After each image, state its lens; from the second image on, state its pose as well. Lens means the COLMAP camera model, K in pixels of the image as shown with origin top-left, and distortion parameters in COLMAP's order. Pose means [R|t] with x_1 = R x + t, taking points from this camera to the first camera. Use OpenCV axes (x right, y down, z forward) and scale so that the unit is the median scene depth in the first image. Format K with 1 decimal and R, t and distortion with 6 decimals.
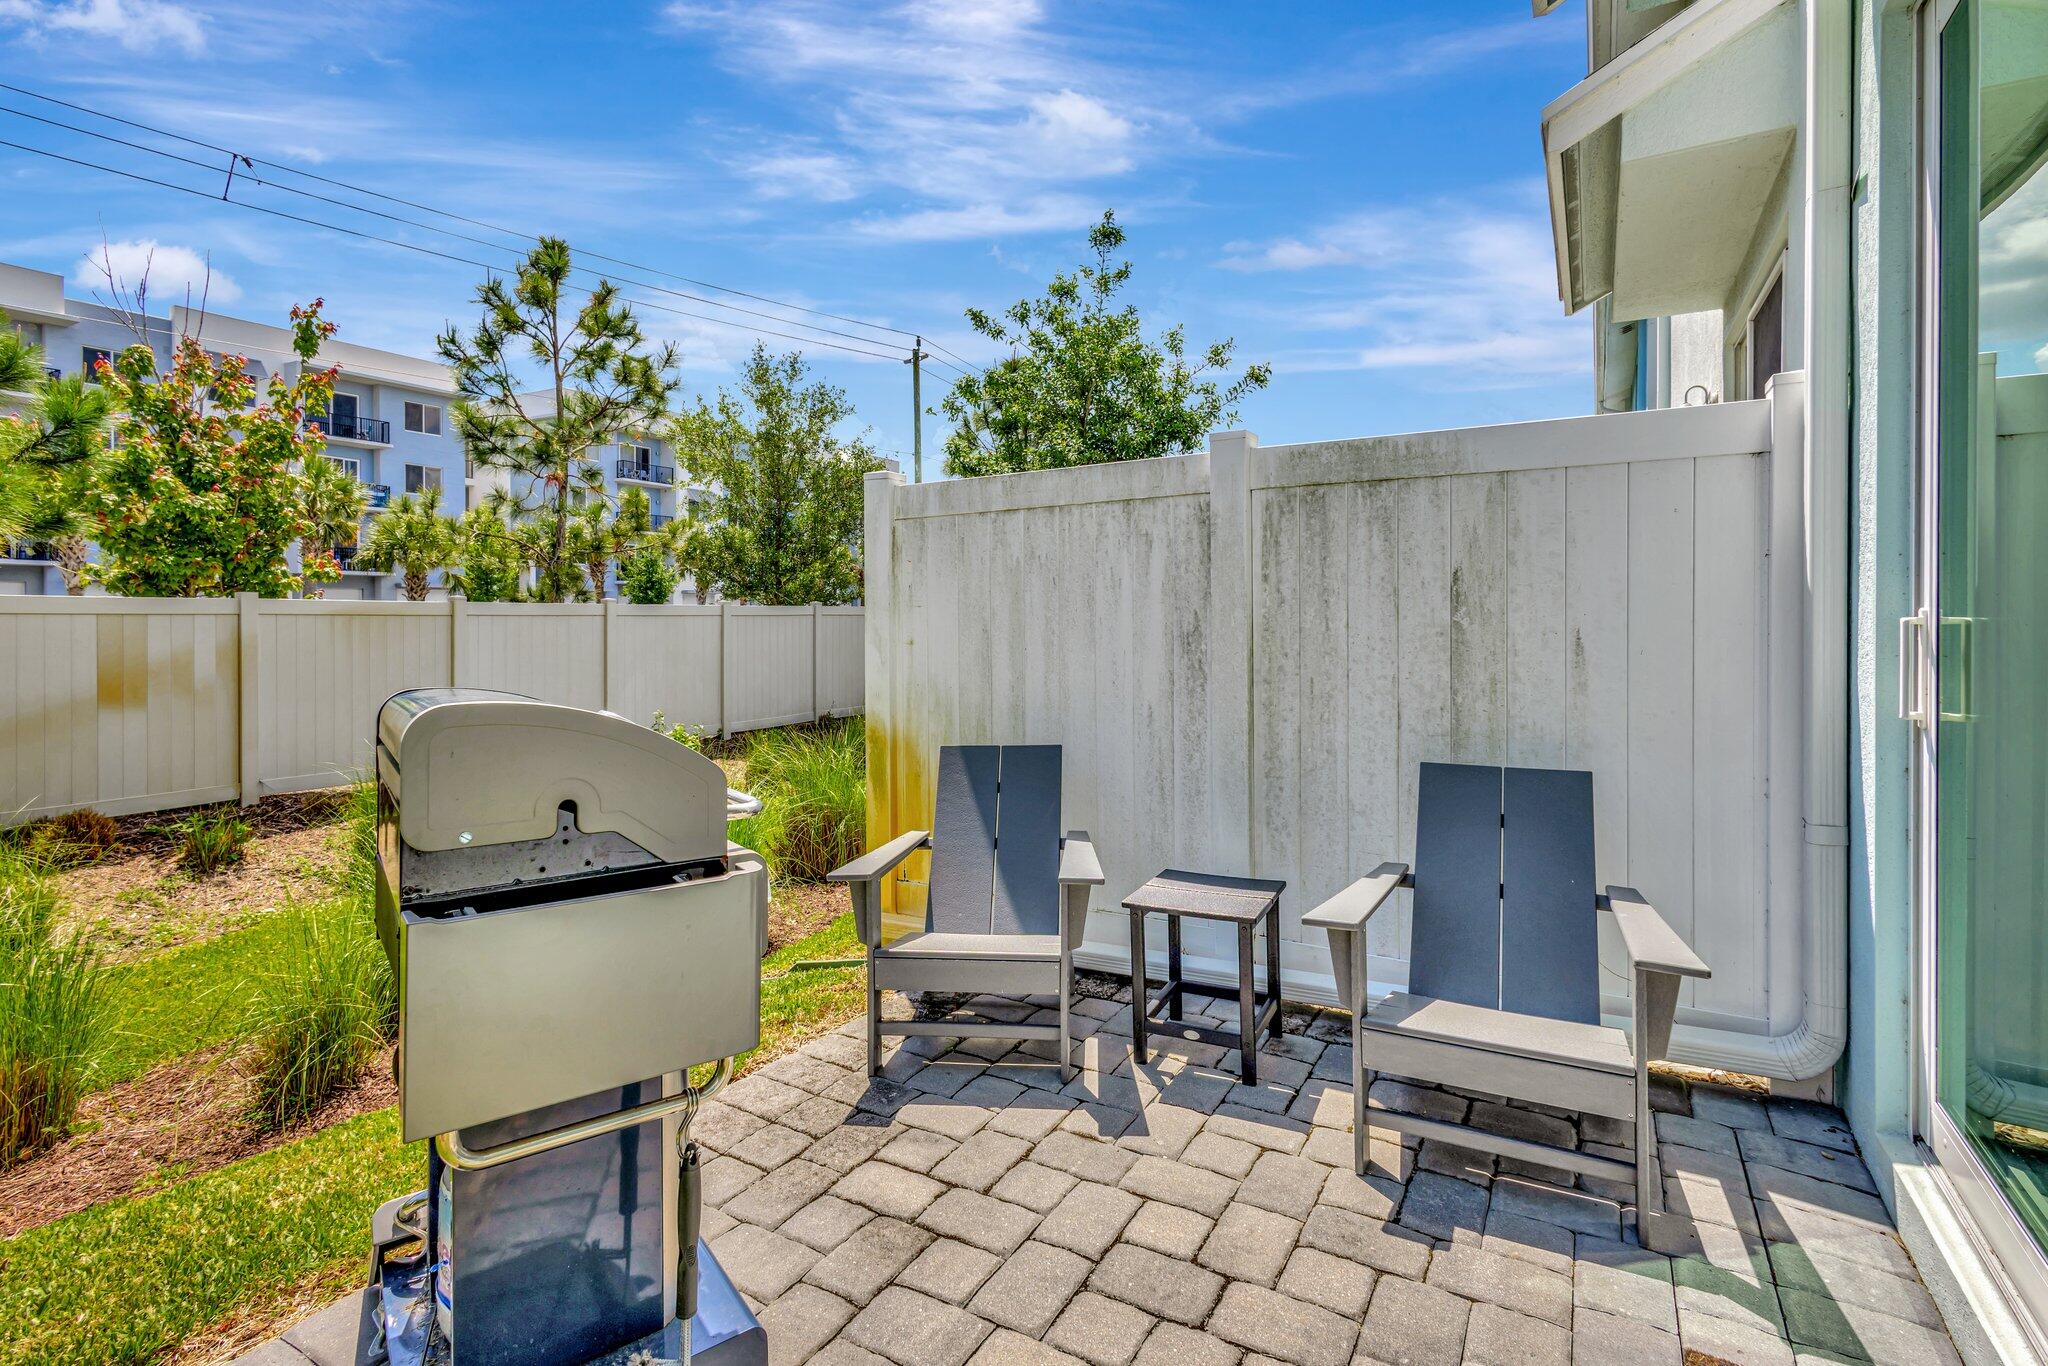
lens RADIAL K [[973.3, 0, 1028.0], [0, 973.3, 624.1], [0, 0, 1]] dist [0.000480, 0.000063]
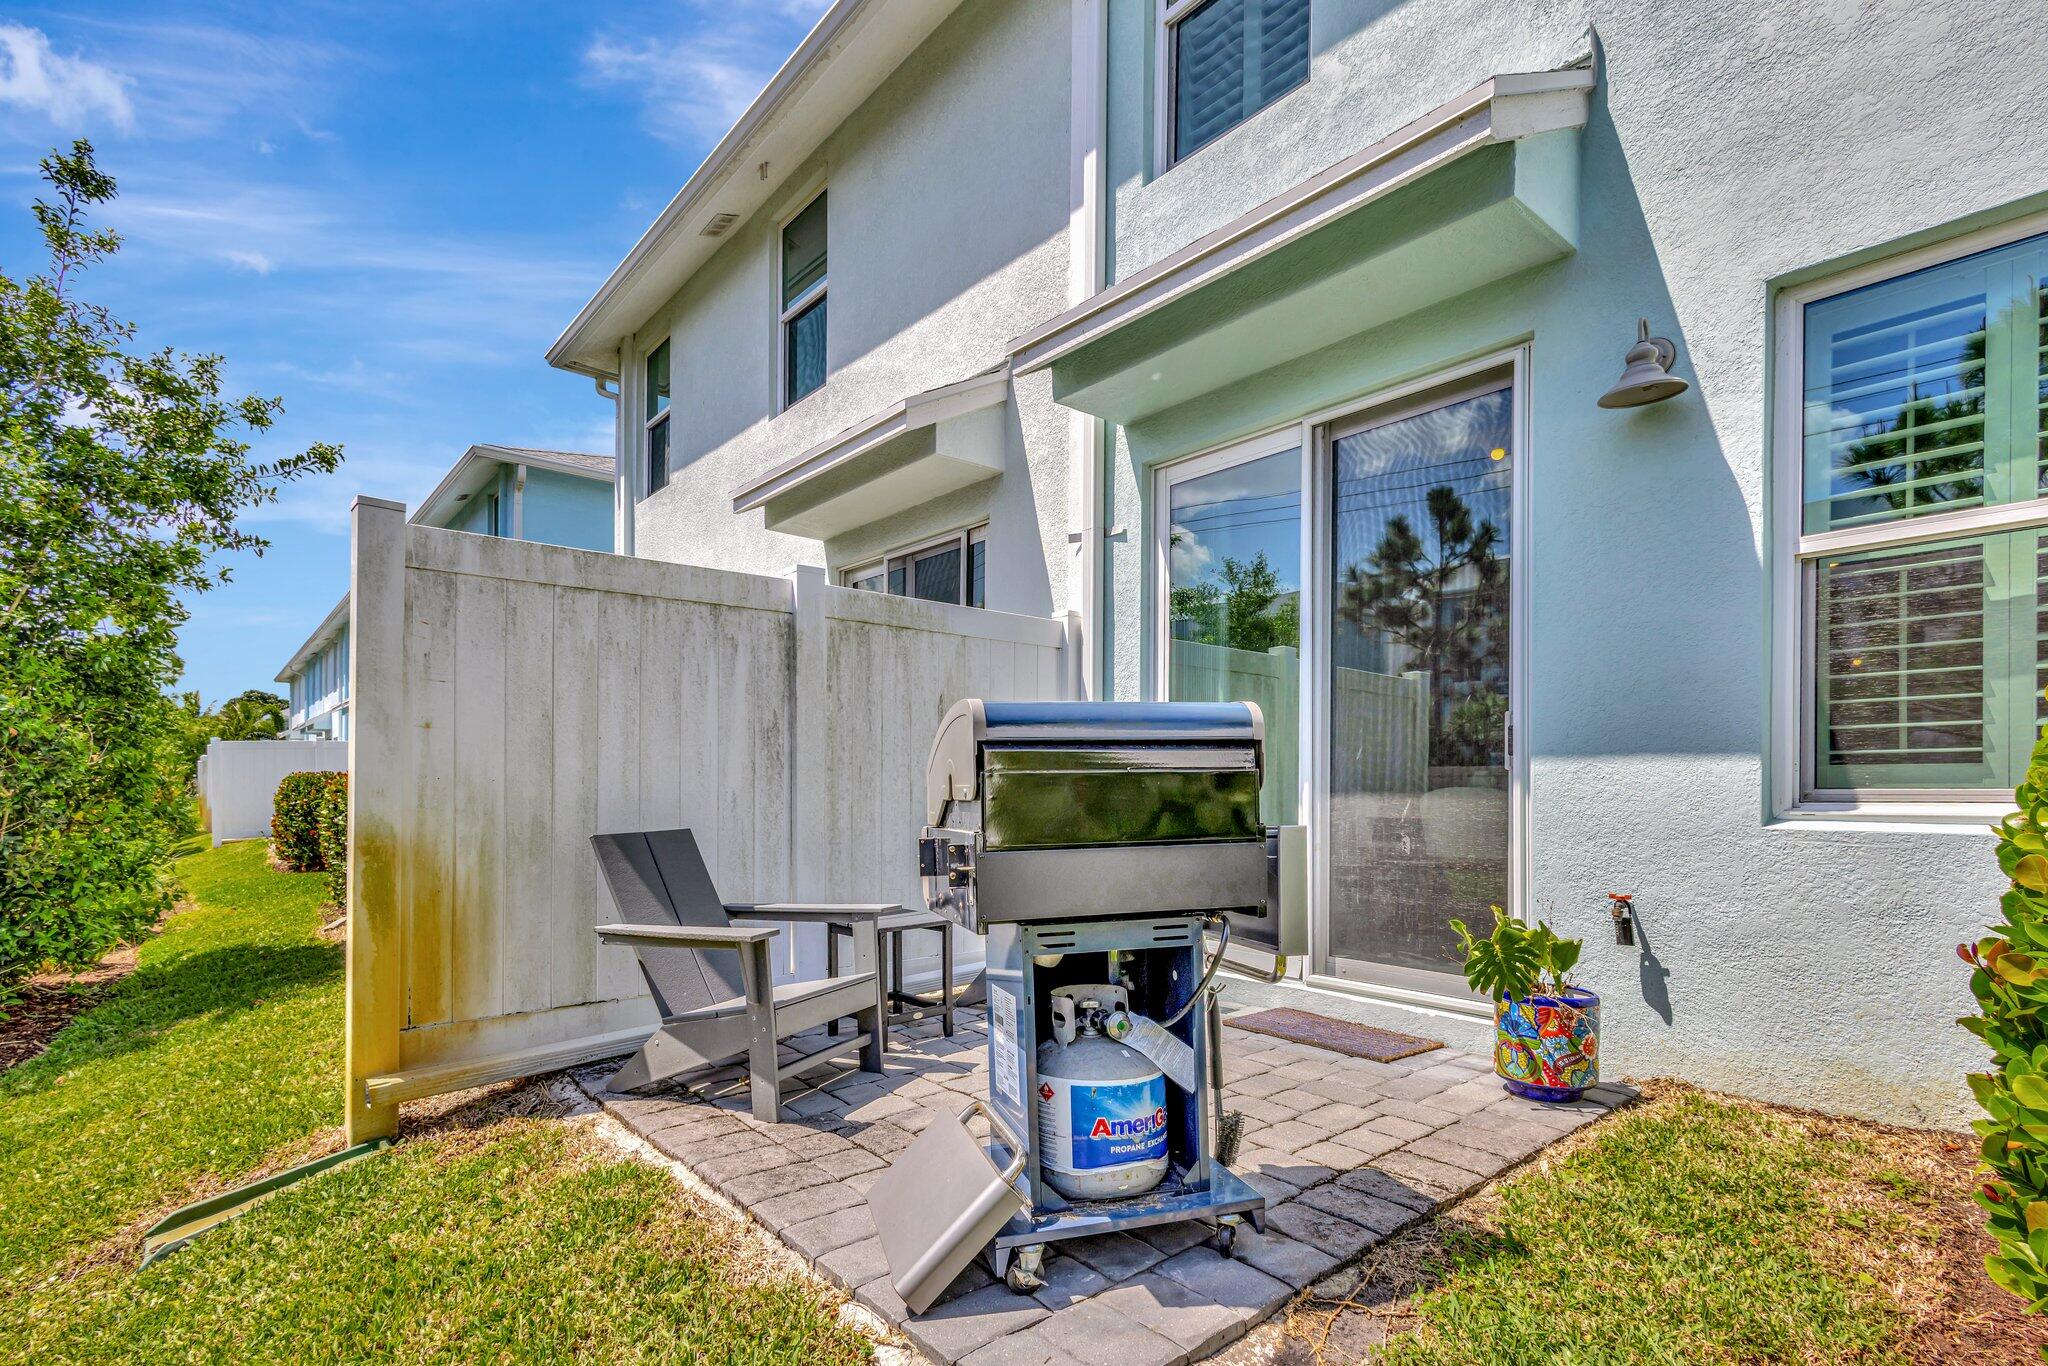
lens RADIAL K [[982.0, 0, 1023.2], [0, 982.0, 804.0], [0, 0, 1]] dist [0.000318, -0.004717]
pose [[0.322692, -0.007416, 0.946475, -0.833505], [-0.000670, 0.999967, 0.008064, 0.087665], [-0.946504, -0.003236, 0.322677, 0.319884]]
